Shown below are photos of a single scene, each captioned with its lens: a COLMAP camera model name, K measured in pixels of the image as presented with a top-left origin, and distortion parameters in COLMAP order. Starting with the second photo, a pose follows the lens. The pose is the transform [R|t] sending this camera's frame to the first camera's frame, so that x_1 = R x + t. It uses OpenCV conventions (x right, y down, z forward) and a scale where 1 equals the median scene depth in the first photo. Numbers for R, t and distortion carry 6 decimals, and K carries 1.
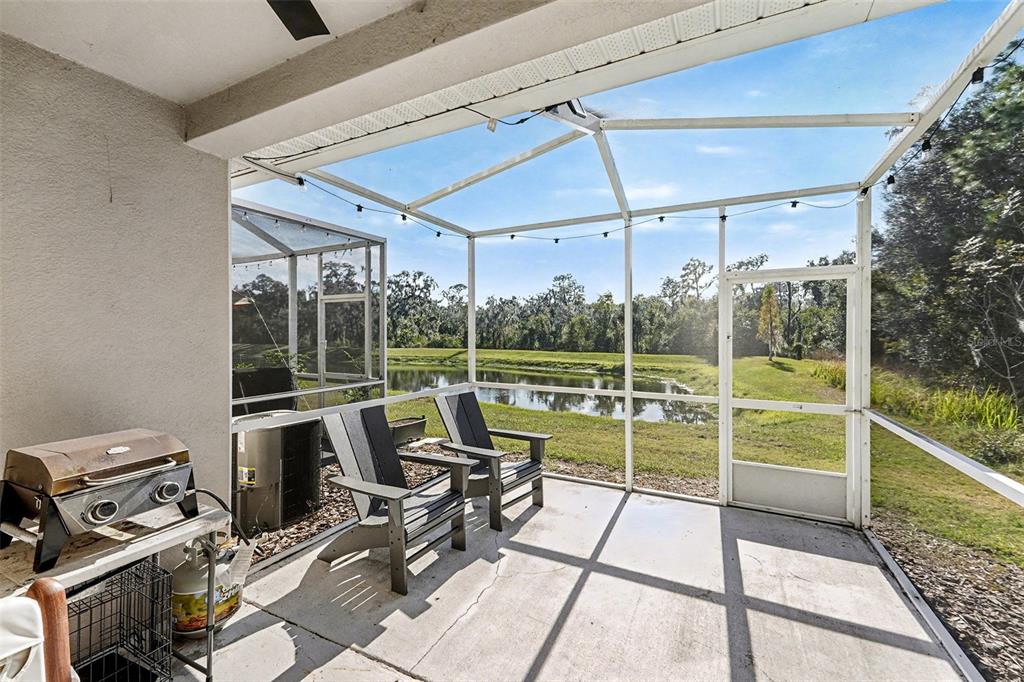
lens RADIAL K [[416.2, 0, 512.3], [0, 416.2, 328.0], [0, 0, 1]] dist [0.000942, 0.000001]
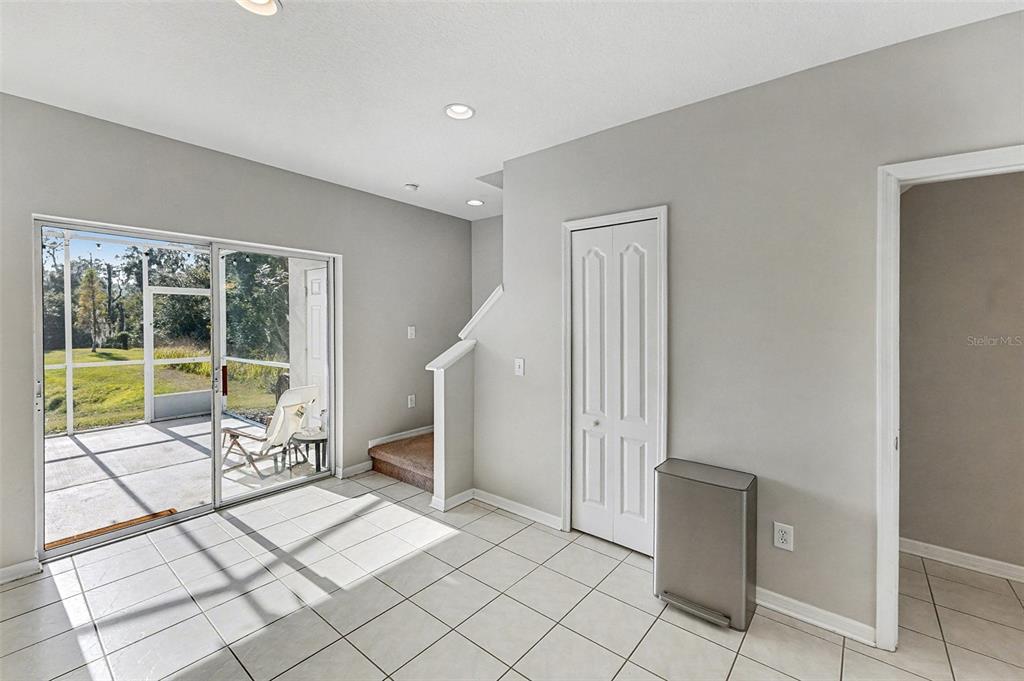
lens RADIAL K [[424.4, 0, 514.1], [0, 424.4, 332.9], [0, 0, 1]] dist [0.000650, 0.000041]
pose [[0.209312, -0.027738, 0.977455, -0.662396], [-0.010737, 0.999472, 0.030662, -0.010926], [-0.977790, -0.016913, 0.208903, -0.618893]]
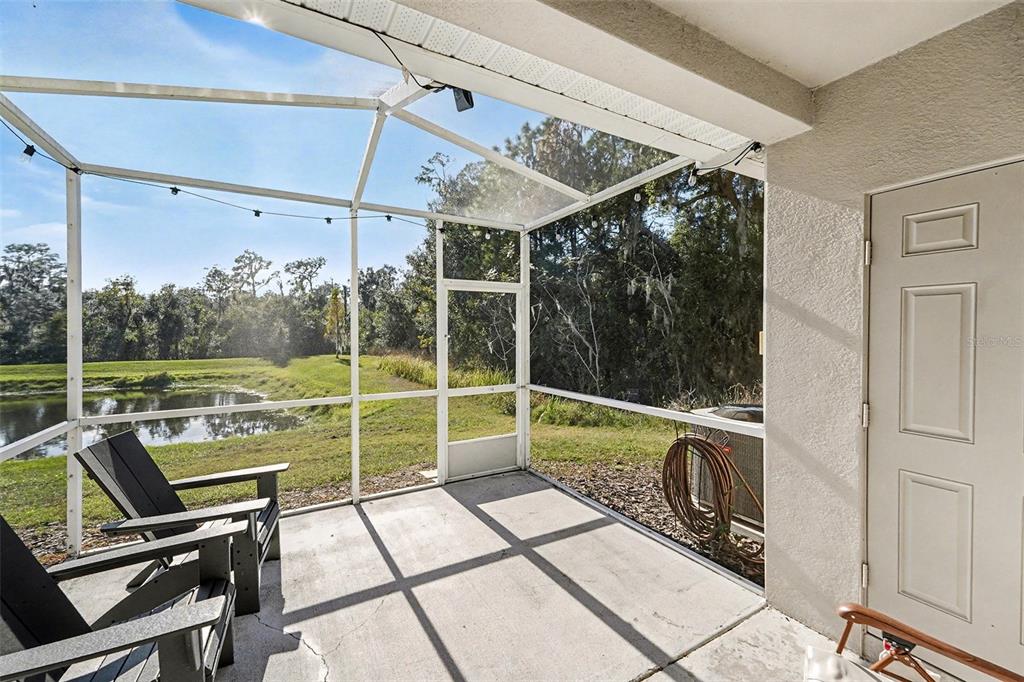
lens RADIAL K [[424.0, 0, 510.2], [0, 424.0, 328.3], [0, 0, 1]] dist [0.012562, -0.000312]
pose [[0.559346, 0.001374, 0.828933, -0.267918], [-0.002505, 0.999997, 0.000033, 0.001189], [-0.828931, -0.002095, 0.559347, 0.159239]]
